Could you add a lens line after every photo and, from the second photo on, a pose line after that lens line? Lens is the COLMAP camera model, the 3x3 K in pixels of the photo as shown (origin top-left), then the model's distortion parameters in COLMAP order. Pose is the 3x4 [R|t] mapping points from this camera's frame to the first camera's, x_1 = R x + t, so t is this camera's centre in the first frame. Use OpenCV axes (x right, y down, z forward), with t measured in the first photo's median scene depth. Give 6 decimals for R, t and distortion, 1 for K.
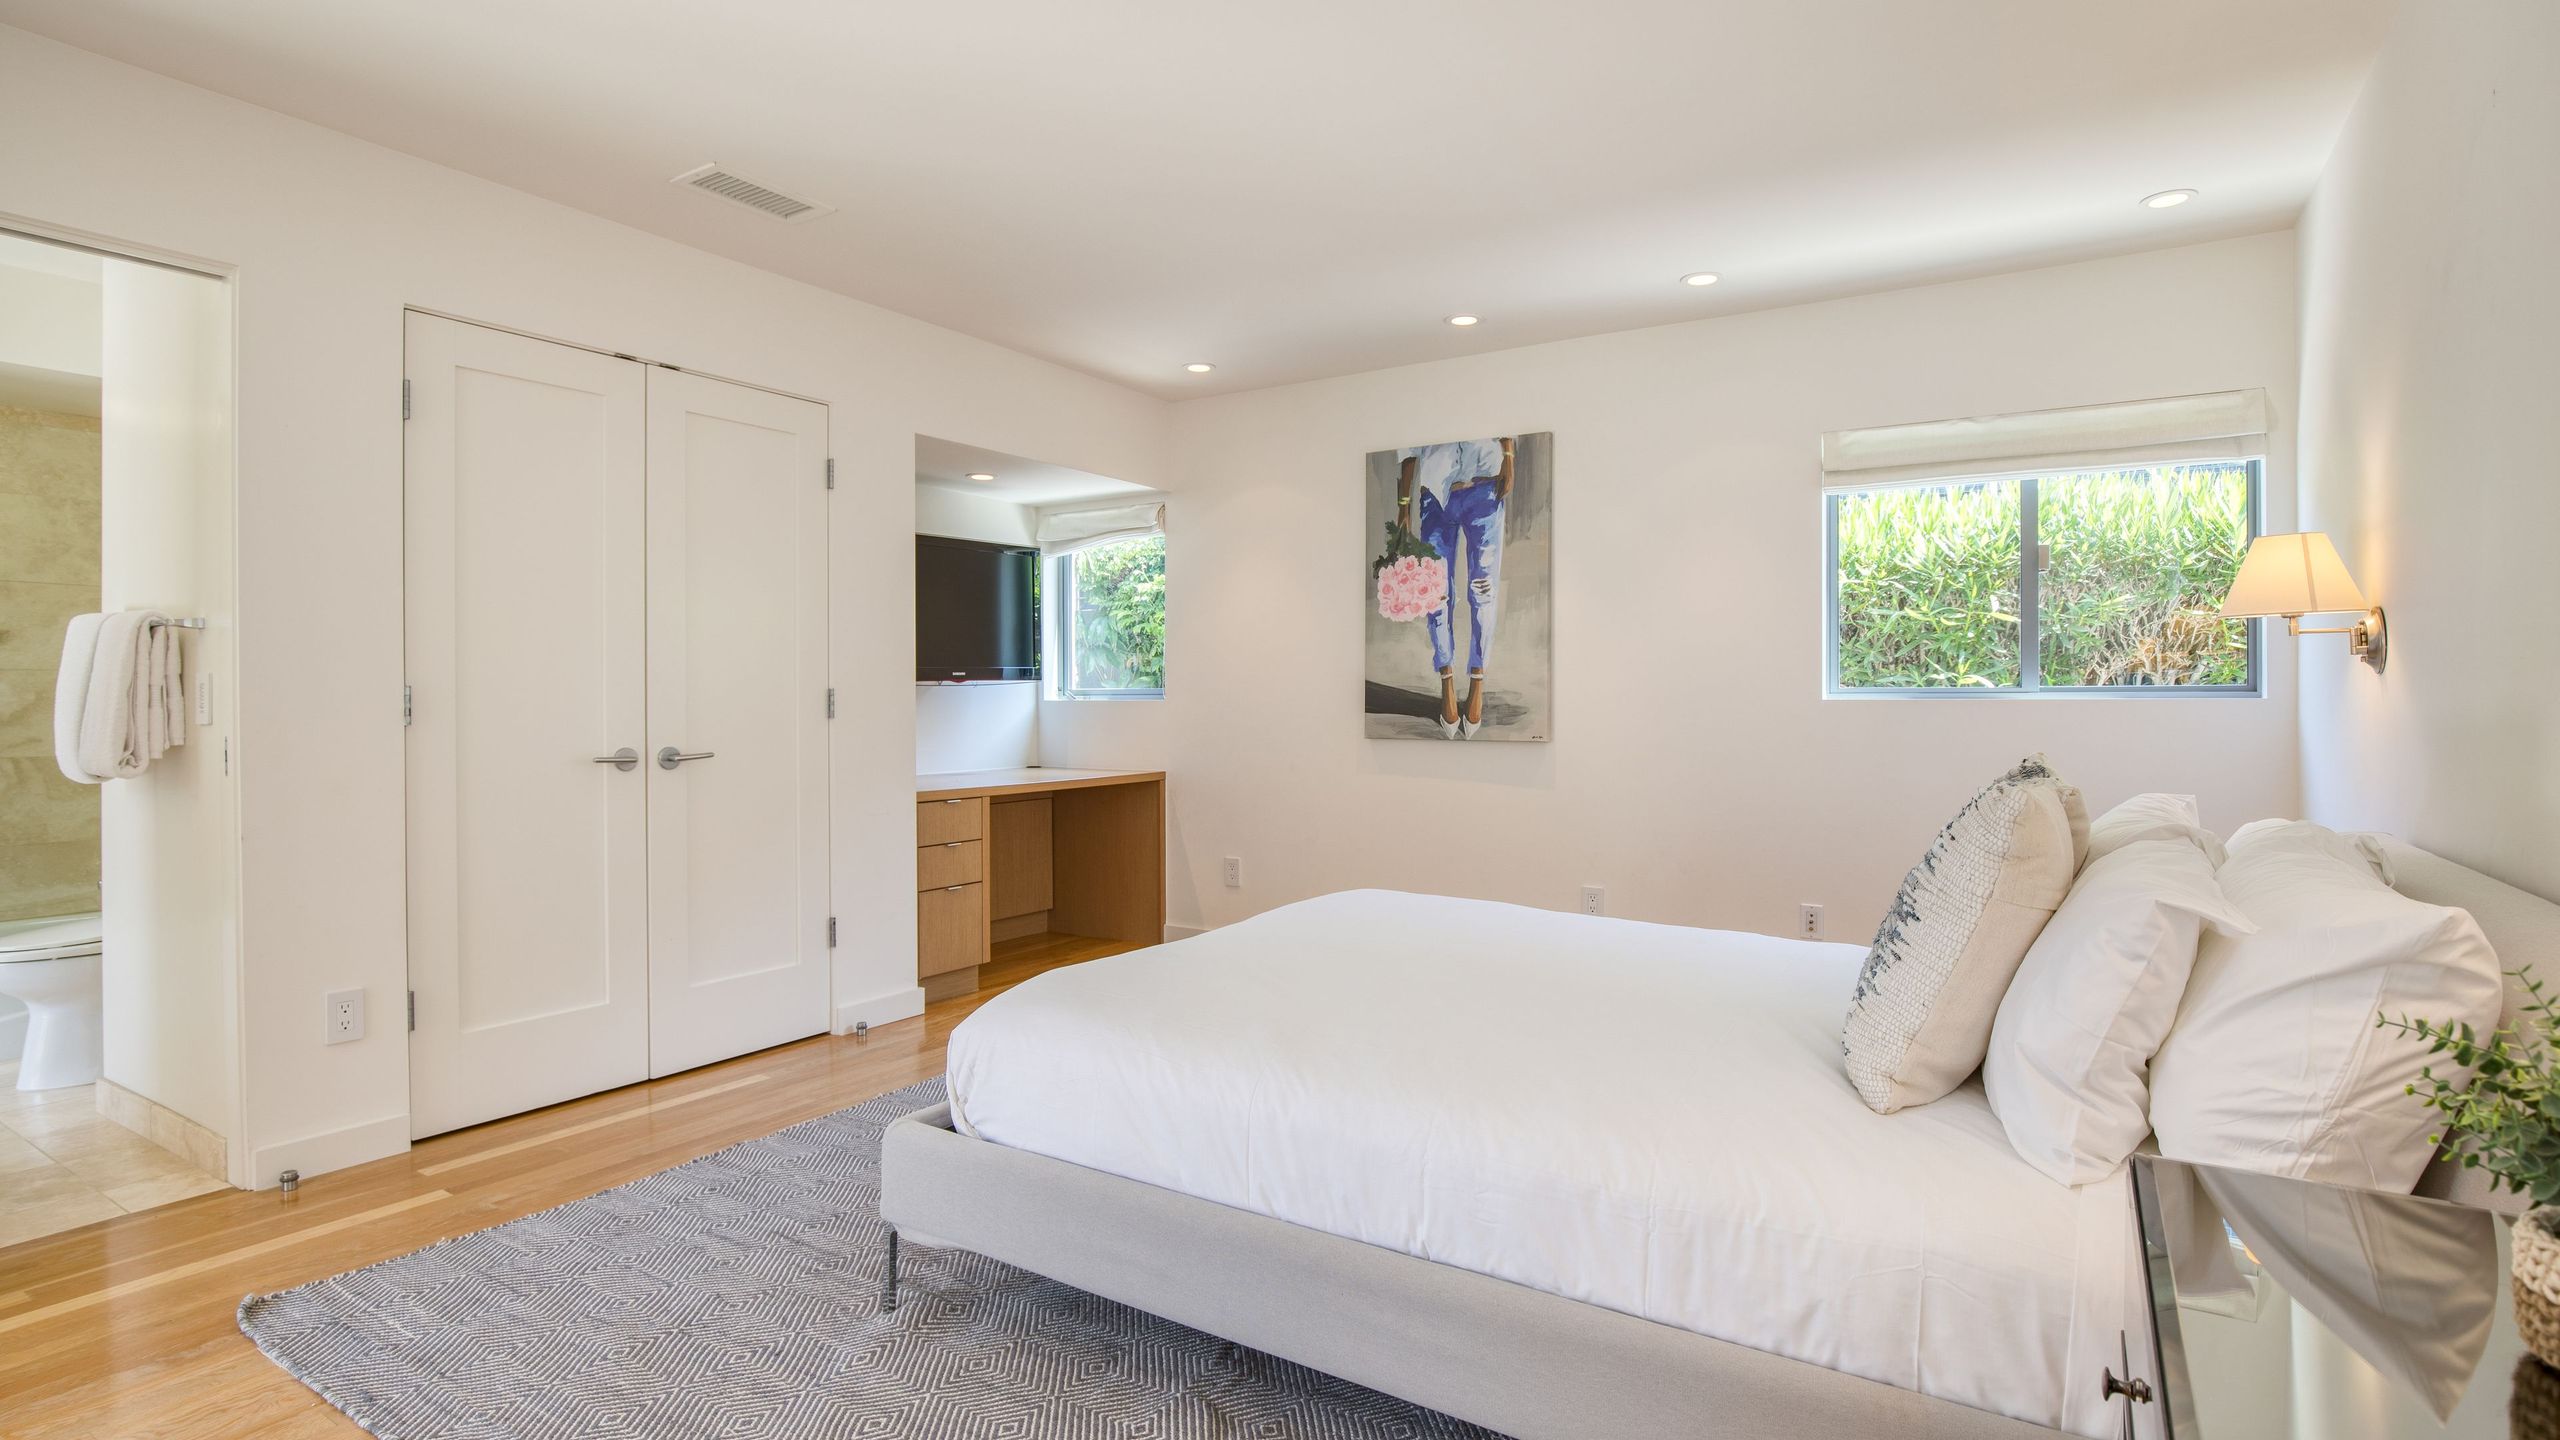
lens RADIAL K [[1224.6, 0, 1284.2], [0, 1224.6, 707.9], [0, 0, 1]] dist [-0.026899, -0.000418]
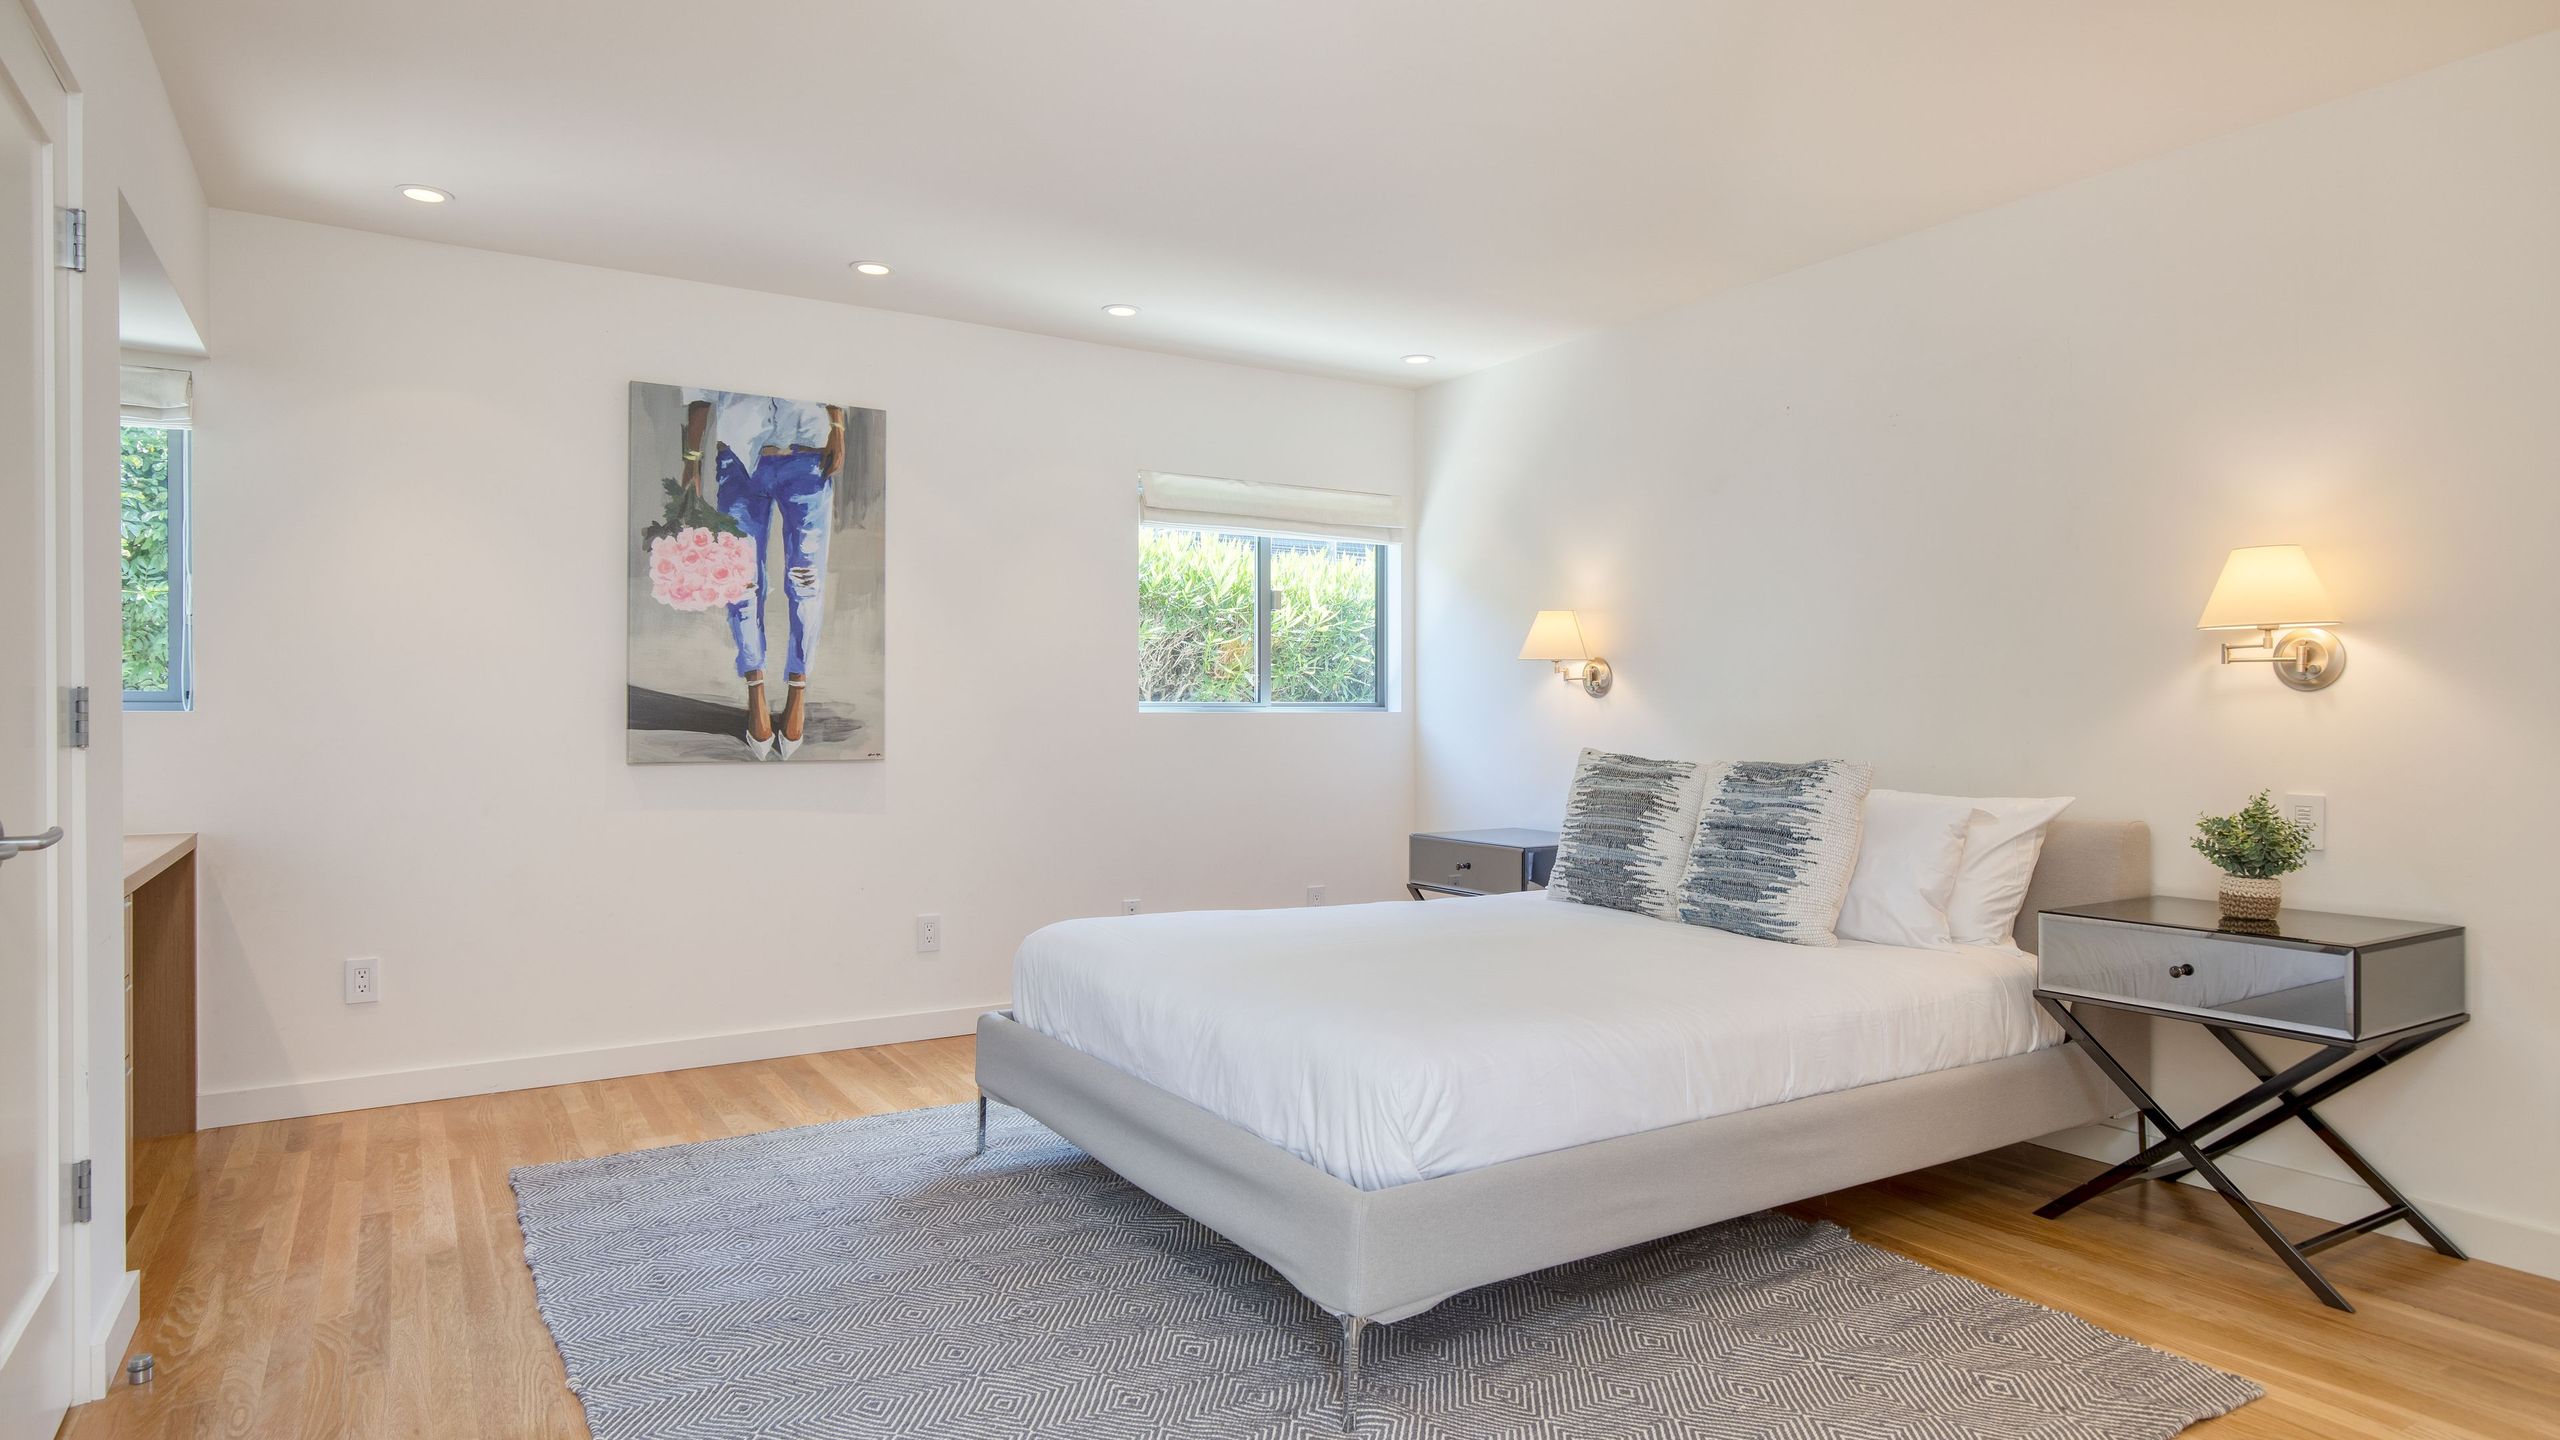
lens RADIAL K [[1437.5, 0, 1284.2], [0, 1437.5, 721.4], [0, 0, 1]] dist [0.006201, 0.000836]
pose [[0.433027, -0.005182, 0.901366, -0.579099], [0.003739, 0.999985, 0.003953, -0.002762], [-0.901373, 0.001658, 0.433040, 0.274112]]
